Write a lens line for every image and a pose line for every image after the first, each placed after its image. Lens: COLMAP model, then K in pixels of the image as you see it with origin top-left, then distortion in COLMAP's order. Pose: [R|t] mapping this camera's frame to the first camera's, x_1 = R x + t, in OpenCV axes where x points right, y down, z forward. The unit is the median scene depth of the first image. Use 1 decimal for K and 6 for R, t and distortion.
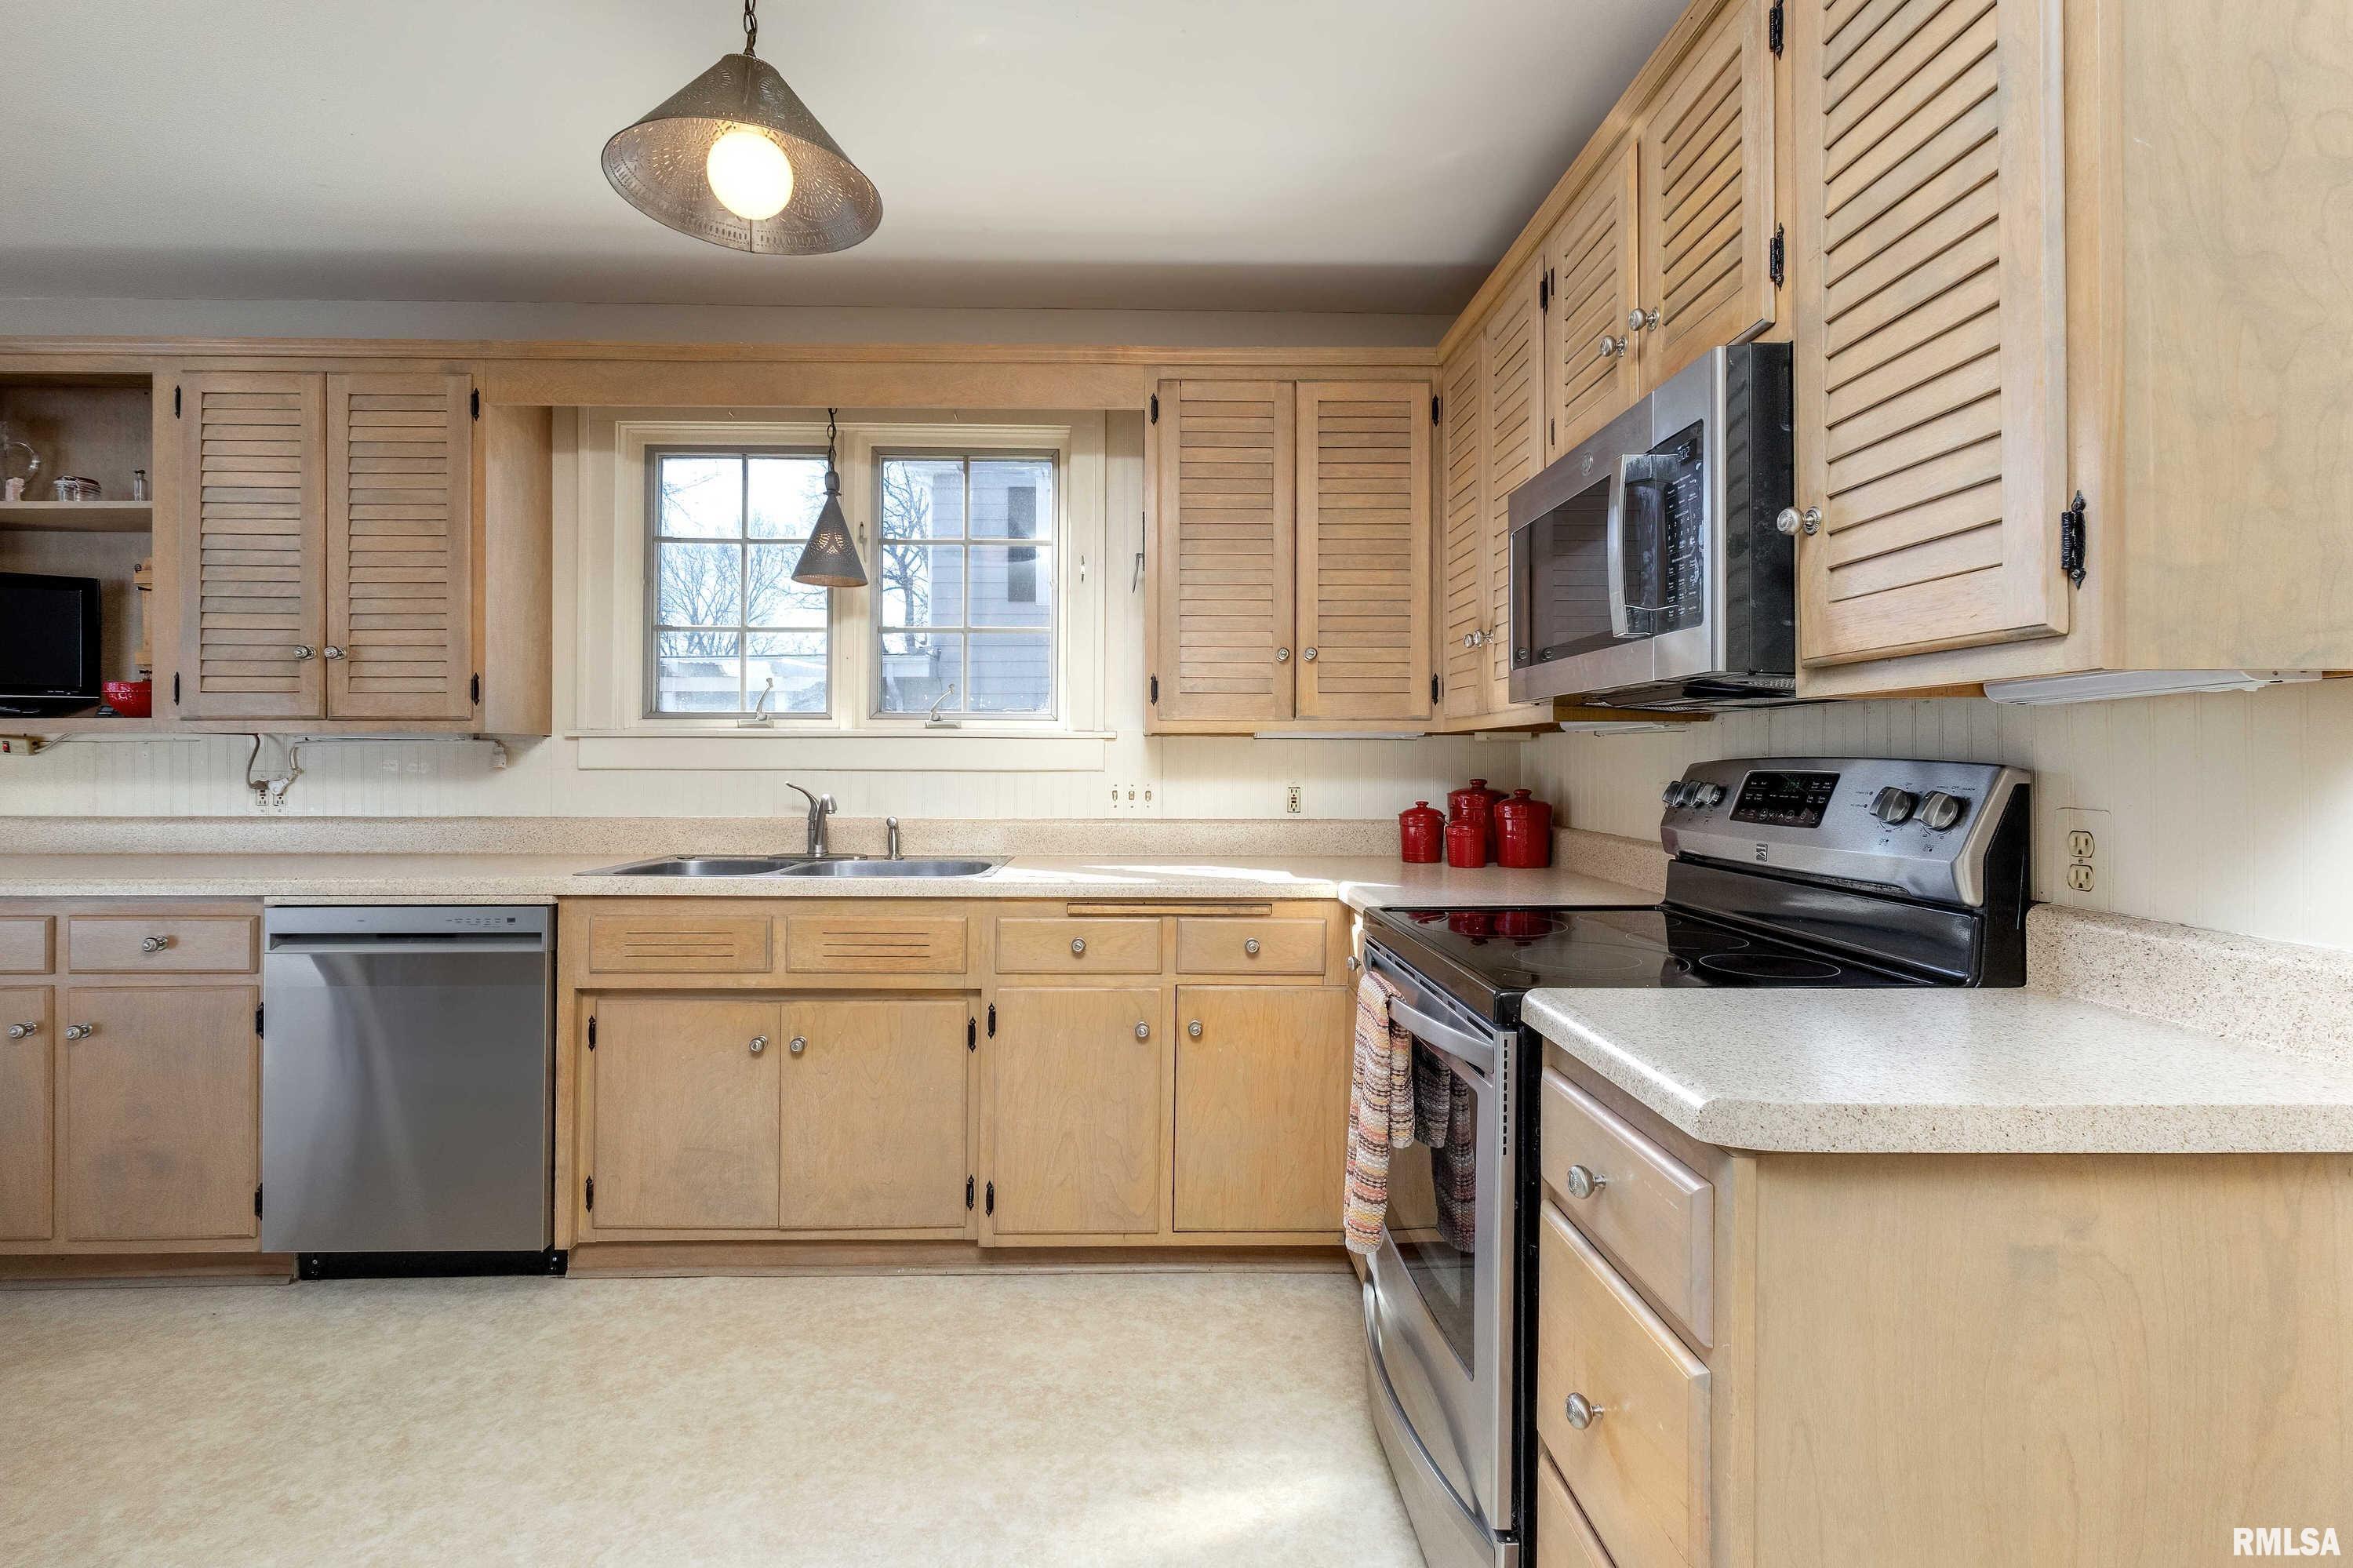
lens RADIAL K [[1089.7, 0, 1171.1], [0, 1089.7, 765.4], [0, 0, 1]] dist [0.000881, 0.000870]
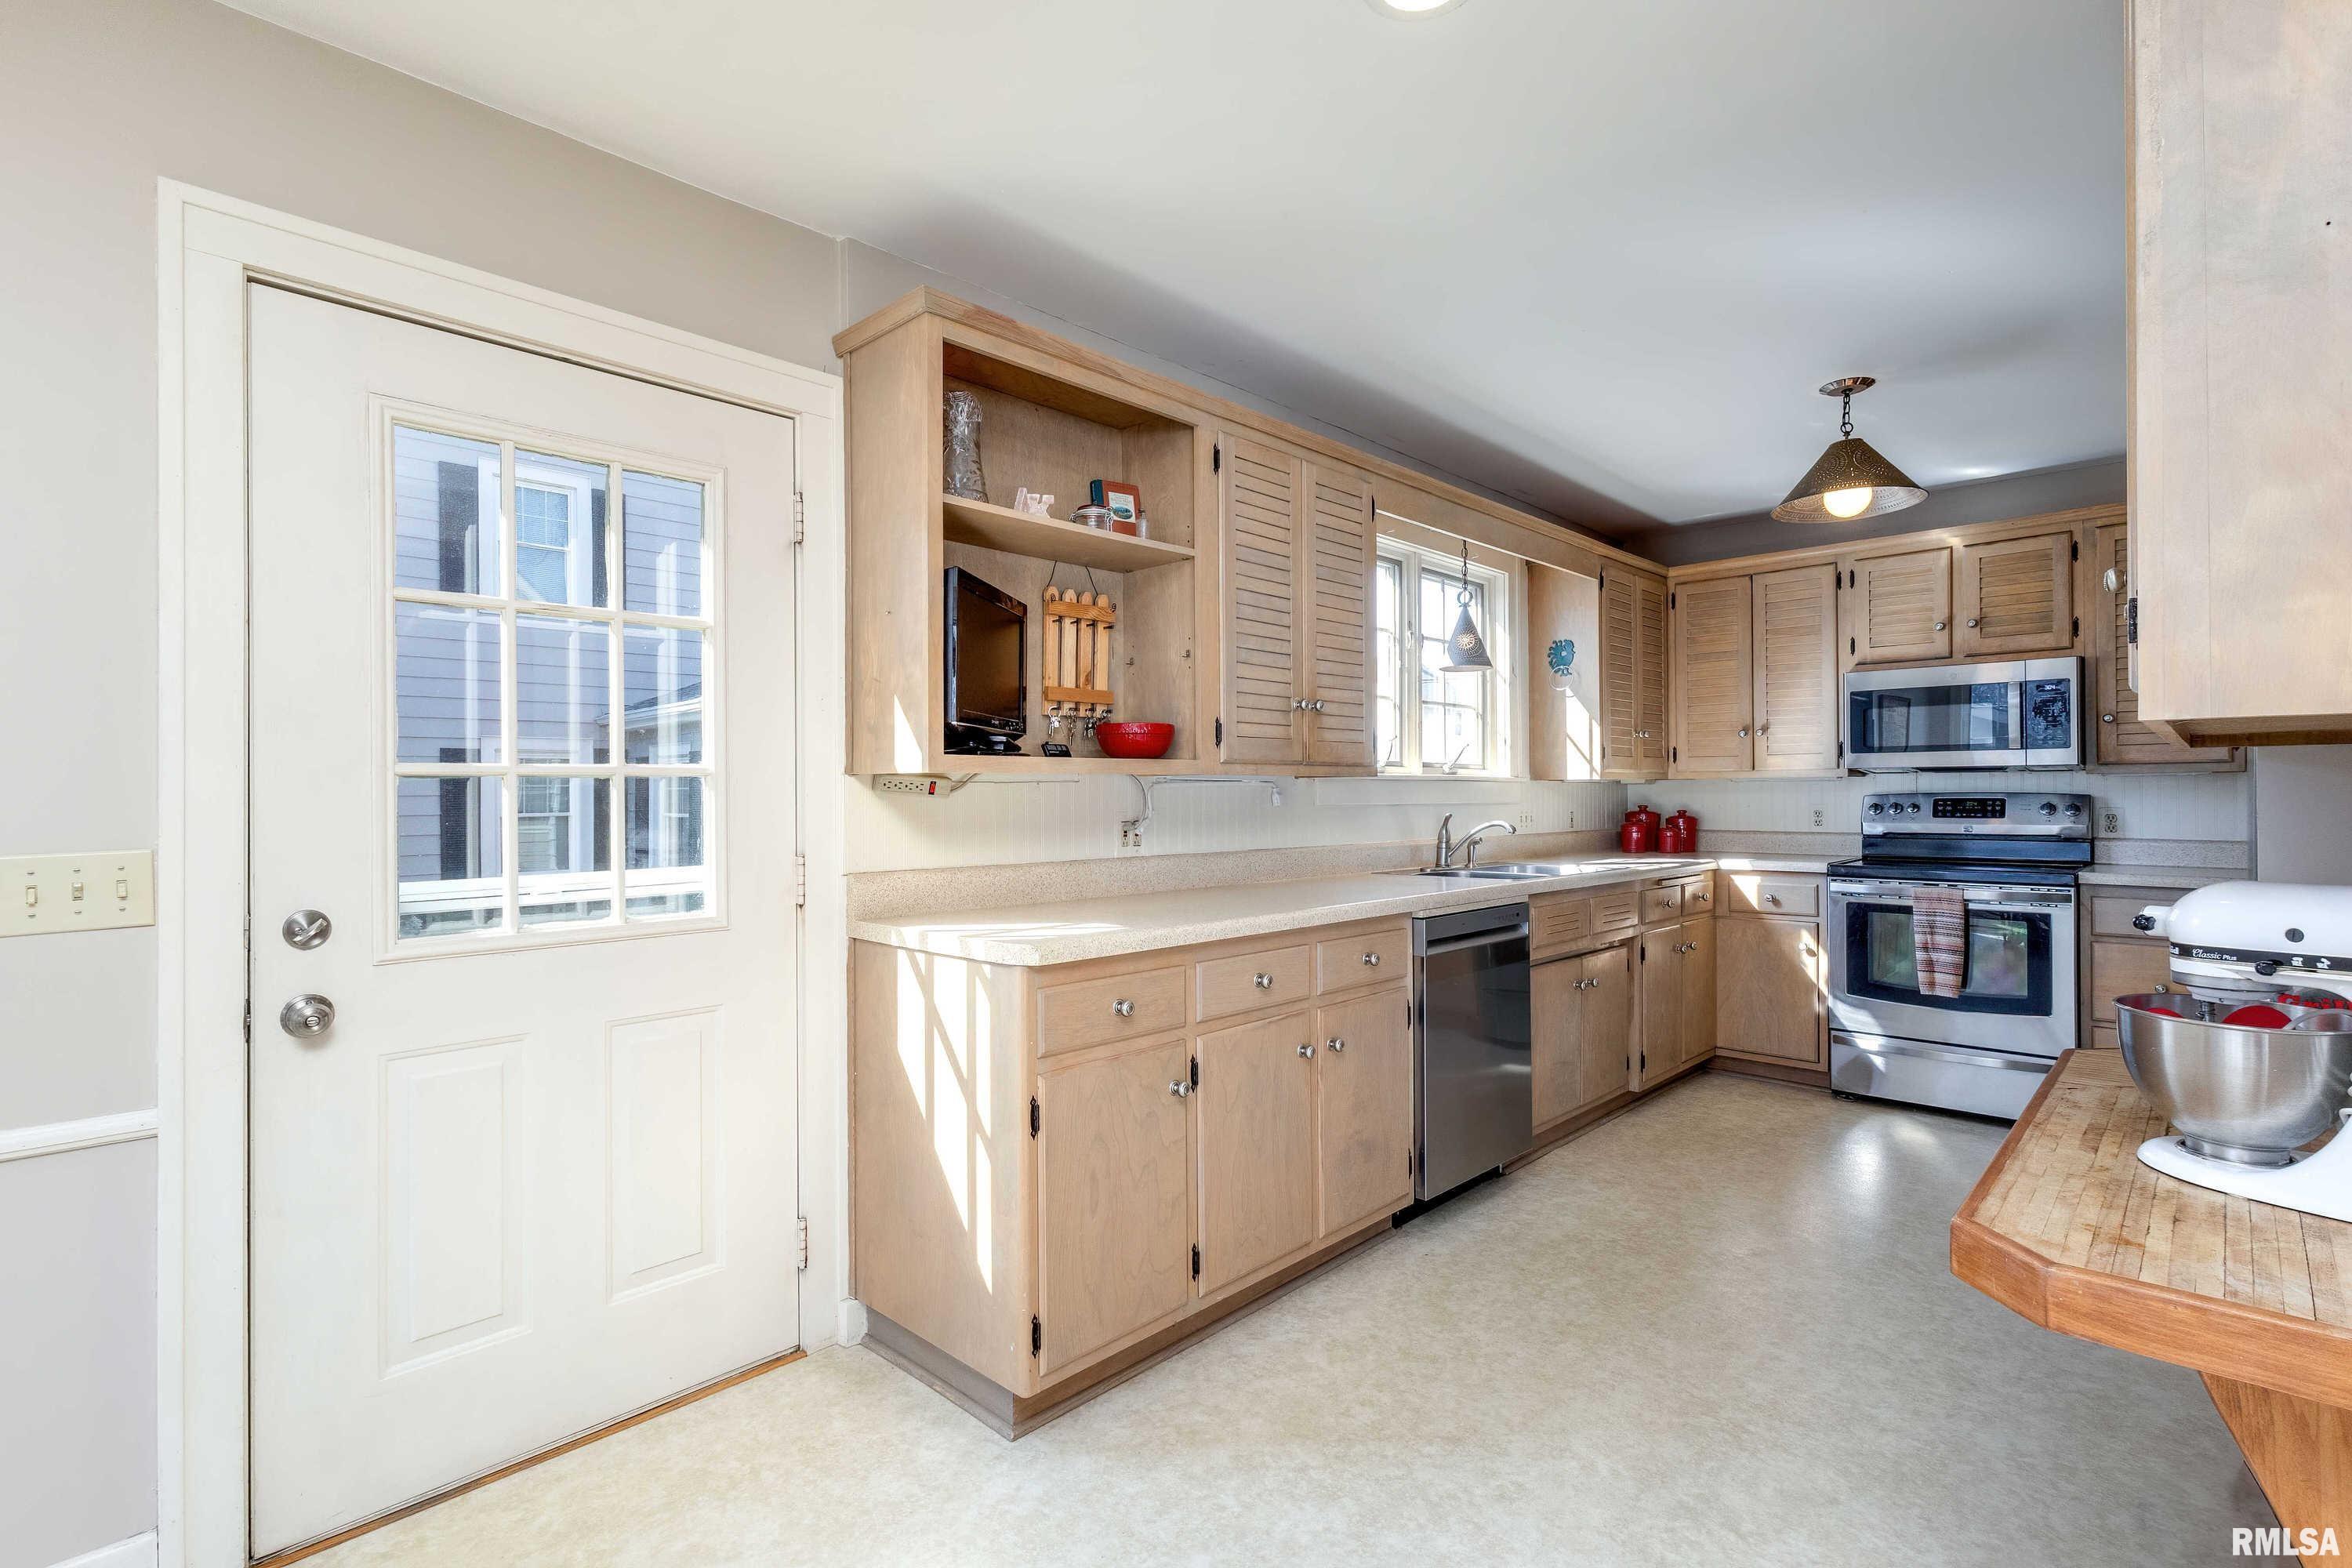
lens RADIAL K [[1102.3, 0, 1167.1], [0, 1102.3, 796.1], [0, 0, 1]] dist [-0.001478, -0.001434]
pose [[0.714475, -0.006080, 0.699635, -1.680336], [0.008380, 0.999965, 0.000132, -0.010466], [-0.699611, 0.005769, 0.714501, 0.280454]]
